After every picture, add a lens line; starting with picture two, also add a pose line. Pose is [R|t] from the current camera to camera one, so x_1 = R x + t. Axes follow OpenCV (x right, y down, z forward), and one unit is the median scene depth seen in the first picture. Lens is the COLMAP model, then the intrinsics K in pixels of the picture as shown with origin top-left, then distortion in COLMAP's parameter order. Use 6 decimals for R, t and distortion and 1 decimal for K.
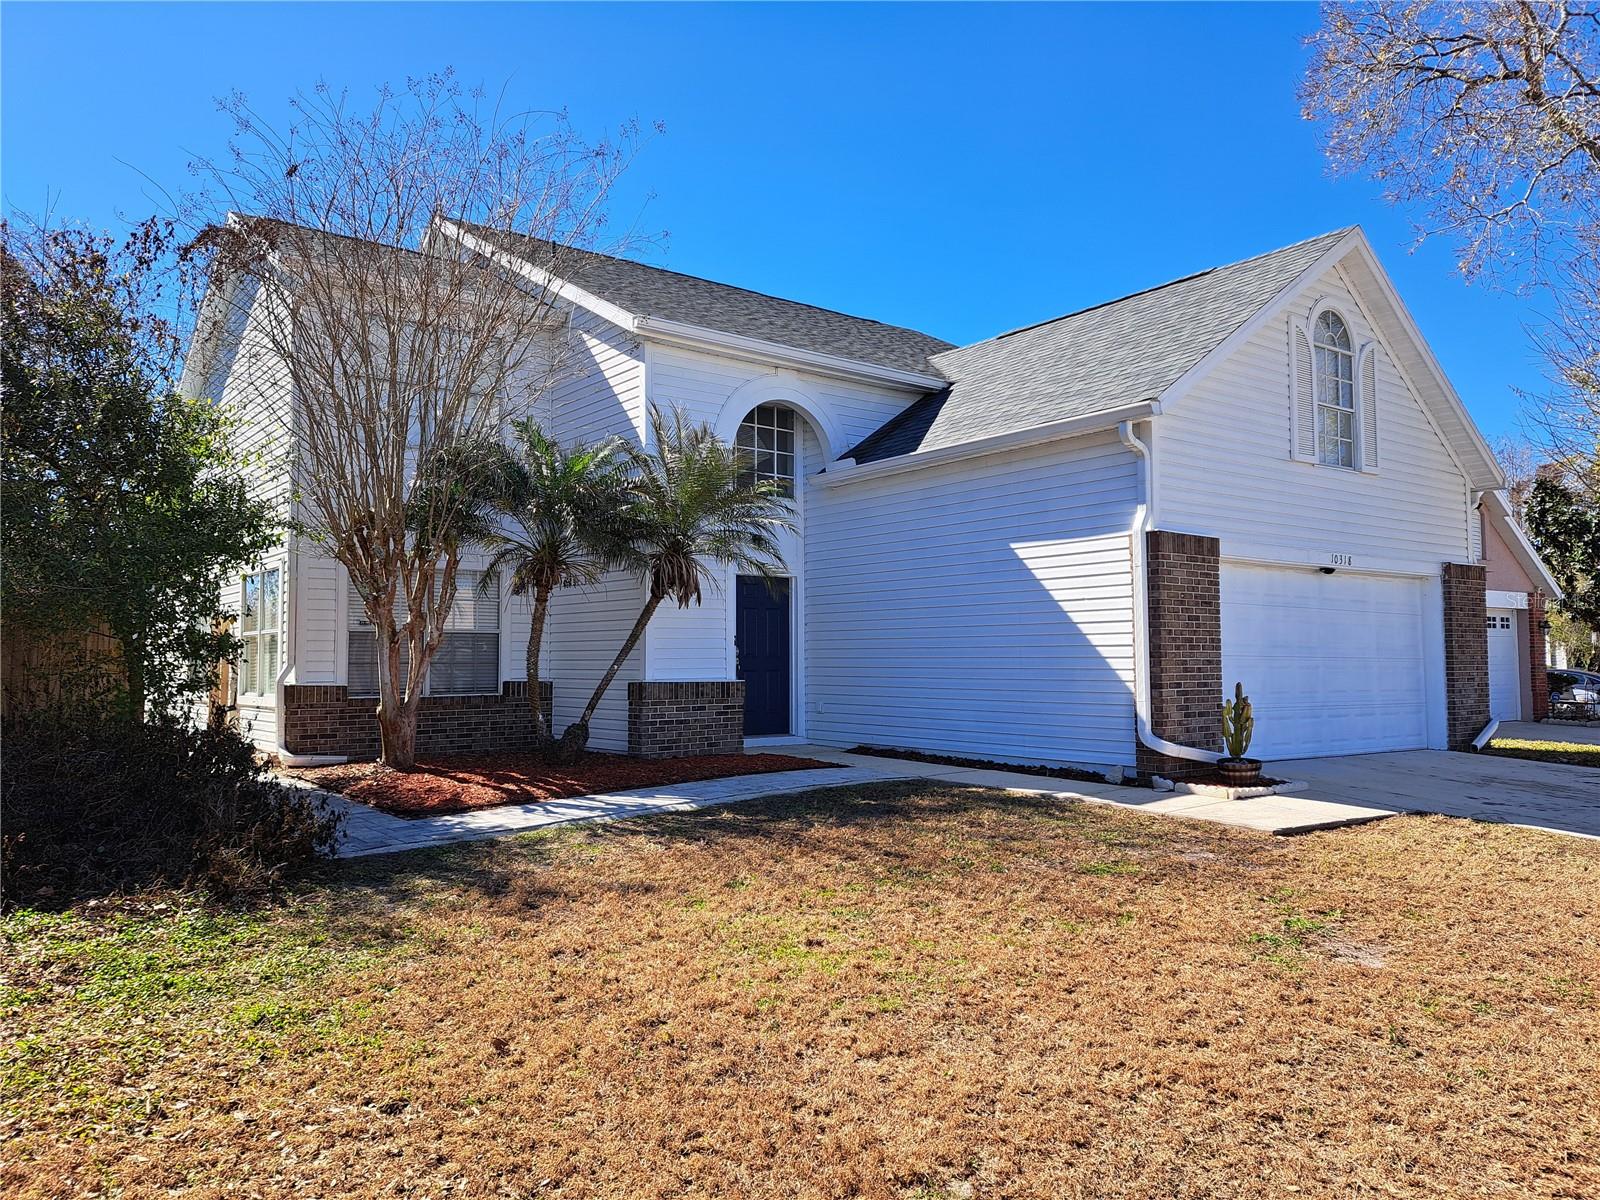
lens RADIAL K [[1159.7, 0, 761.3], [0, 1159.7, 586.4], [0, 0, 1]] dist [0.080385, -0.084272]
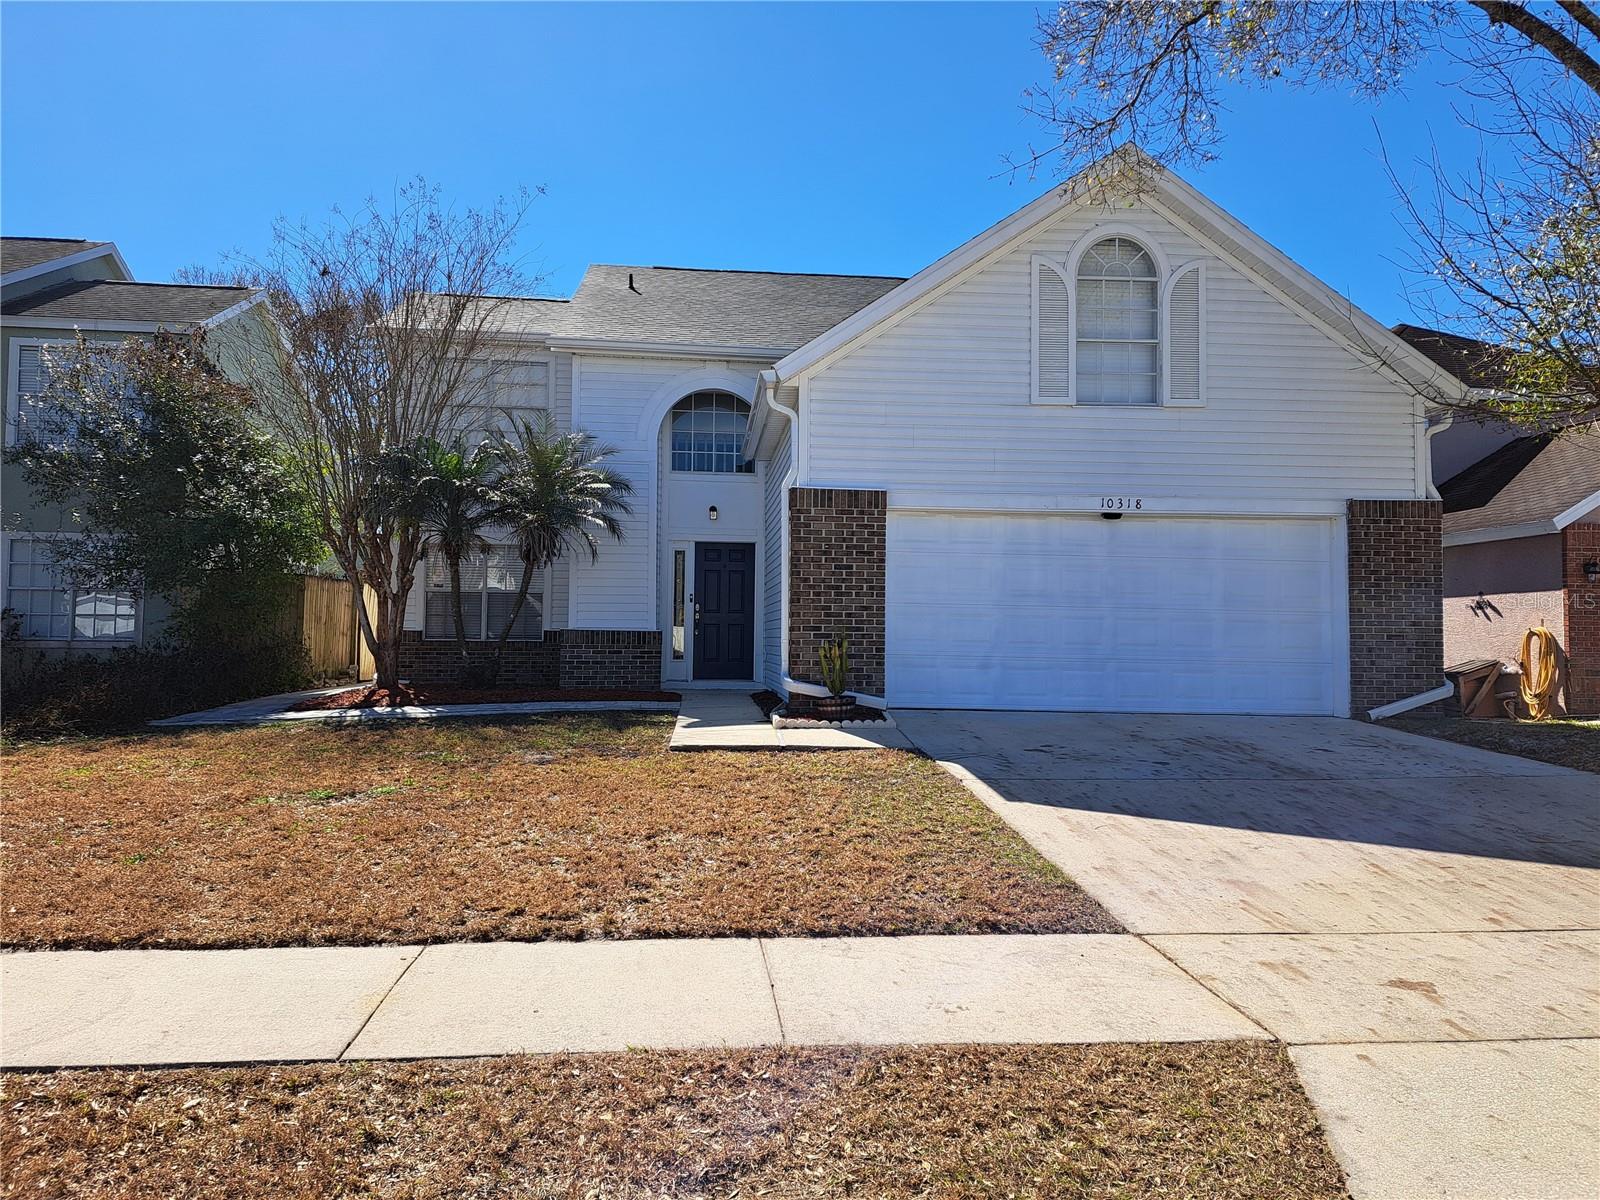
lens RADIAL K [[1159.7, 0, 787.4], [0, 1159.7, 584.3], [0, 0, 1]] dist [0.080385, -0.084272]
pose [[0.847675, -0.013977, -0.530331, 0.769130], [0.021148, 0.999749, 0.007454, 0.029614], [0.530094, -0.017534, 0.847758, 0.065371]]
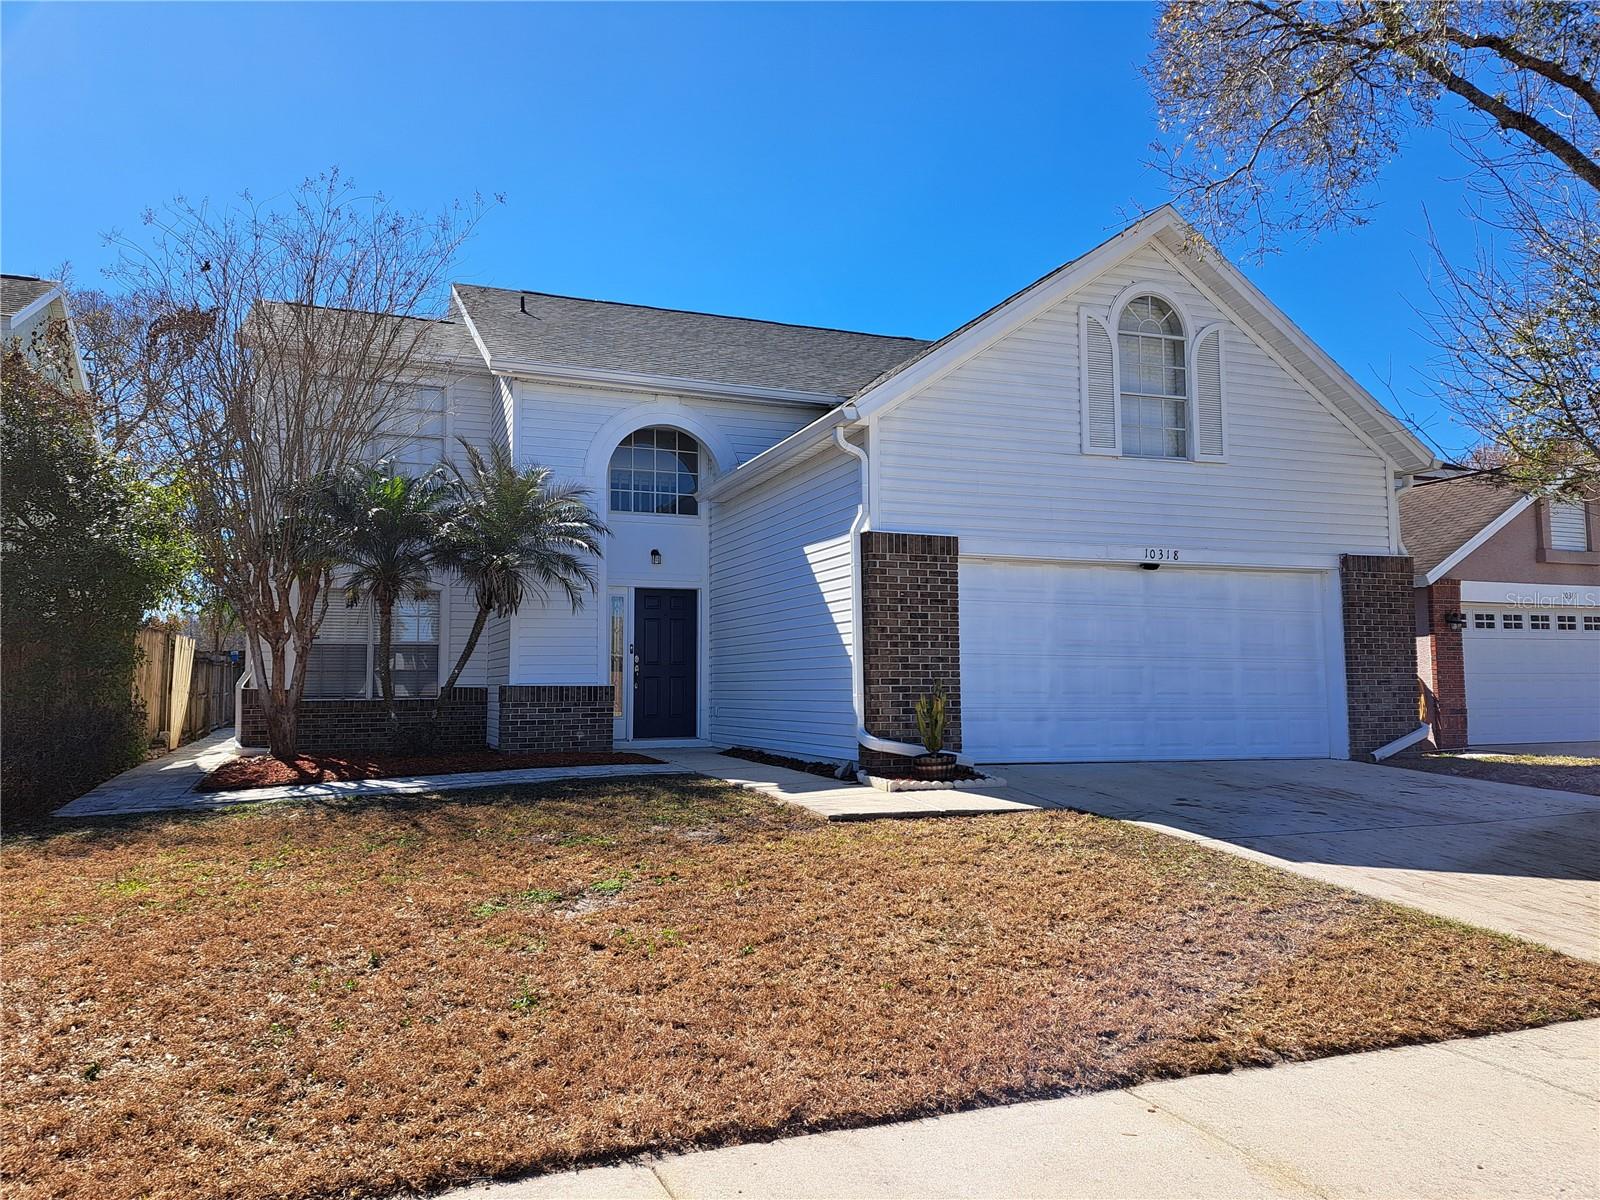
lens RADIAL K [[1159.7, 0, 770.9], [0, 1159.7, 581.3], [0, 0, 1]] dist [0.080385, -0.084272]
pose [[0.959386, -0.028138, -0.280690, 0.459029], [0.020511, 0.999337, -0.030072, 0.021542], [0.281350, 0.023094, 0.959327, -0.001561]]
